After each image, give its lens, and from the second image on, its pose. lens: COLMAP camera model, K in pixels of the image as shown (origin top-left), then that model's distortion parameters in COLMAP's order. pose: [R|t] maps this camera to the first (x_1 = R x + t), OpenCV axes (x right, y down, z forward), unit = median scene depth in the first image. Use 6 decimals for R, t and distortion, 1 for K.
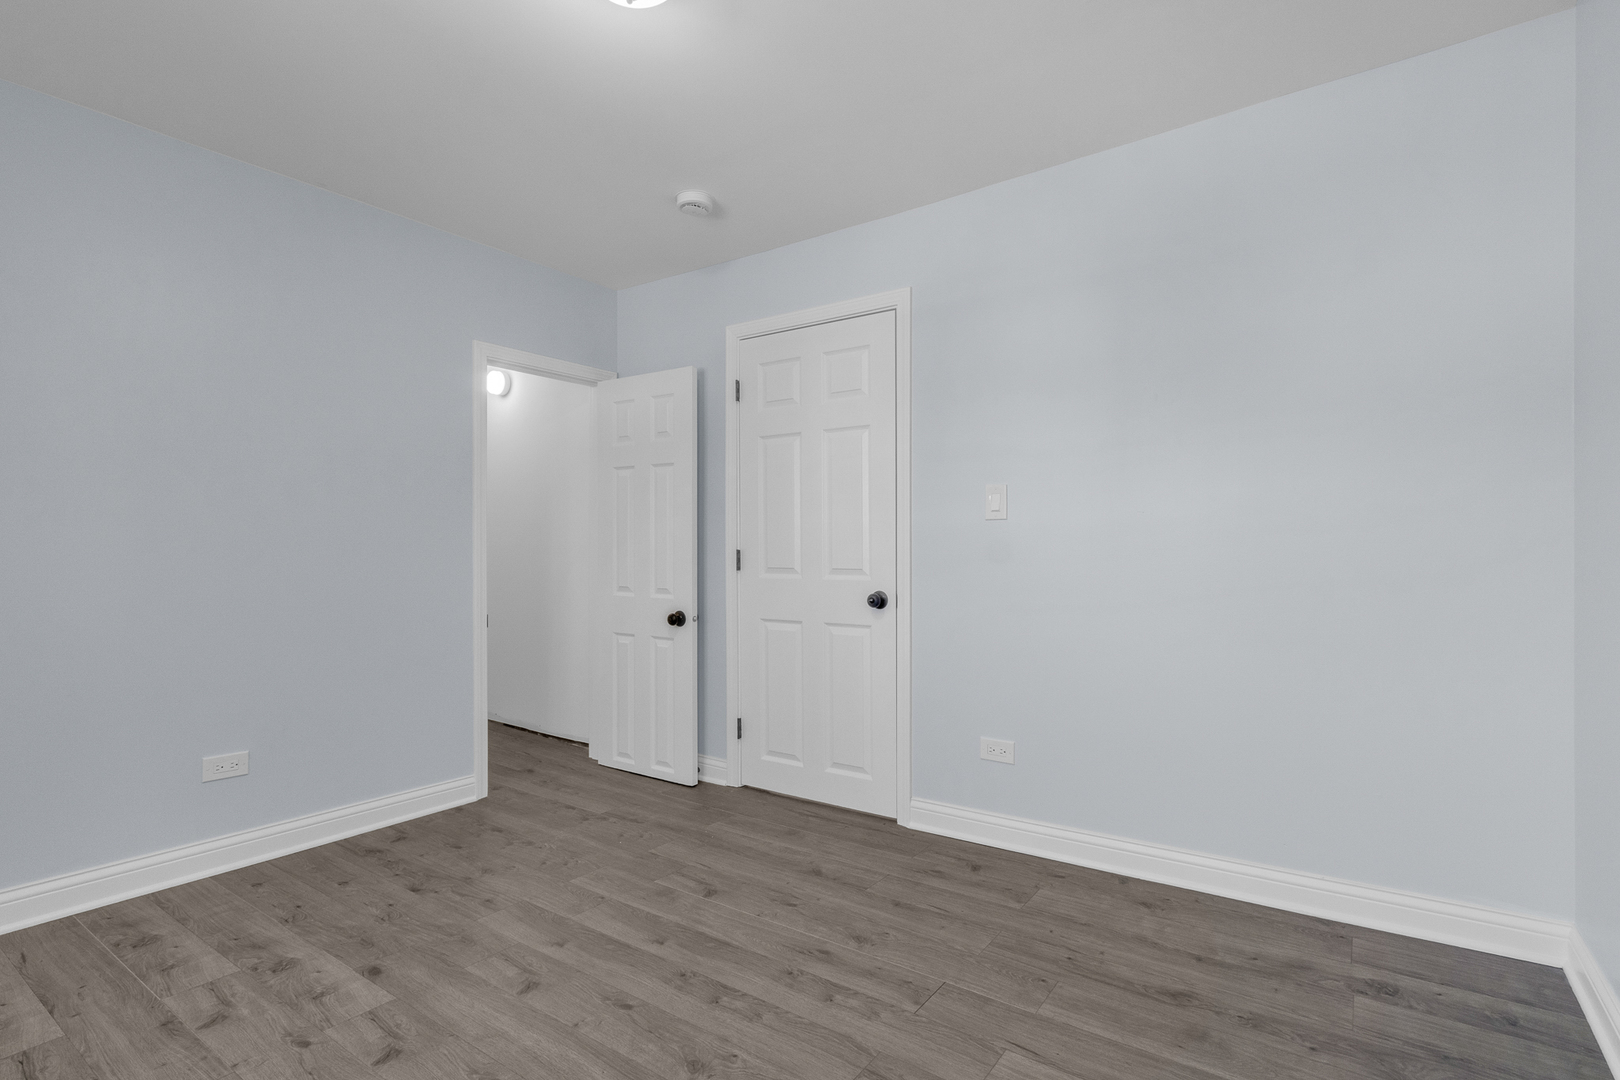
lens RADIAL K [[760.8, 0, 803.0], [0, 760.8, 543.1], [0, 0, 1]] dist [0.001528, 0.000242]
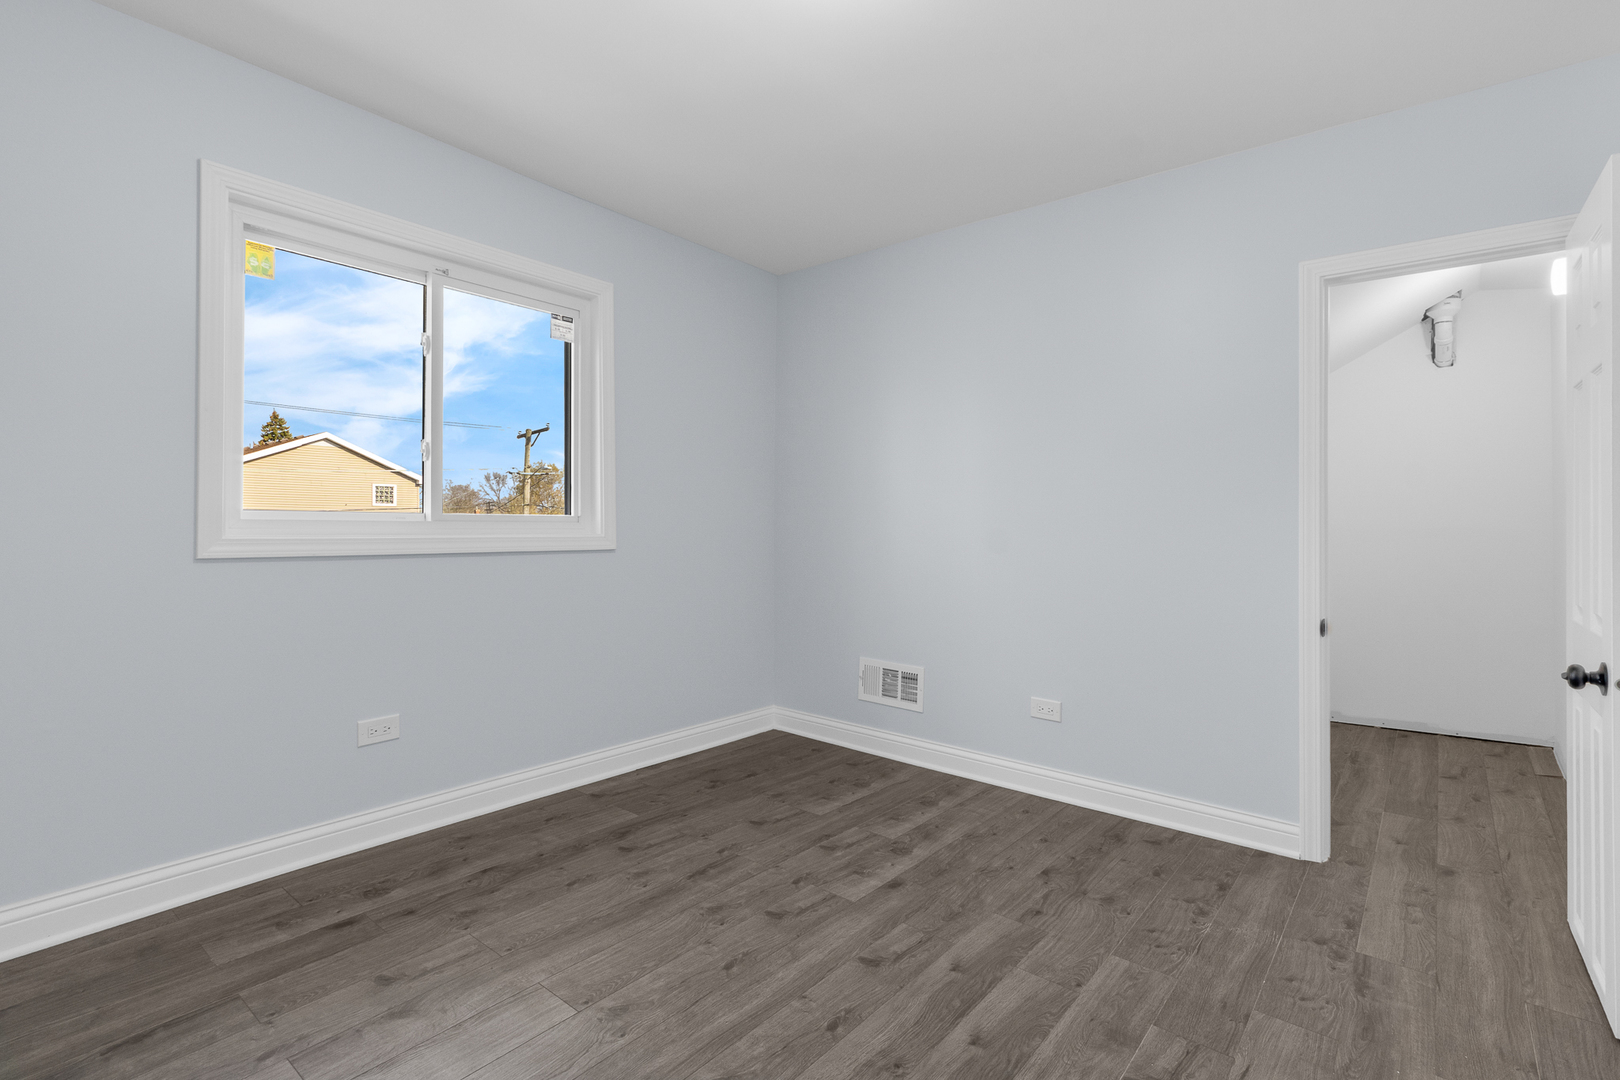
lens RADIAL K [[760.8, 0, 804.1], [0, 760.8, 527.7], [0, 0, 1]] dist [0.001528, 0.000242]
pose [[-0.044496, 0.005136, -0.998996, 0.514627], [-0.005955, 0.999968, 0.005406, 0.001478], [0.998992, 0.006189, -0.044464, 0.752788]]
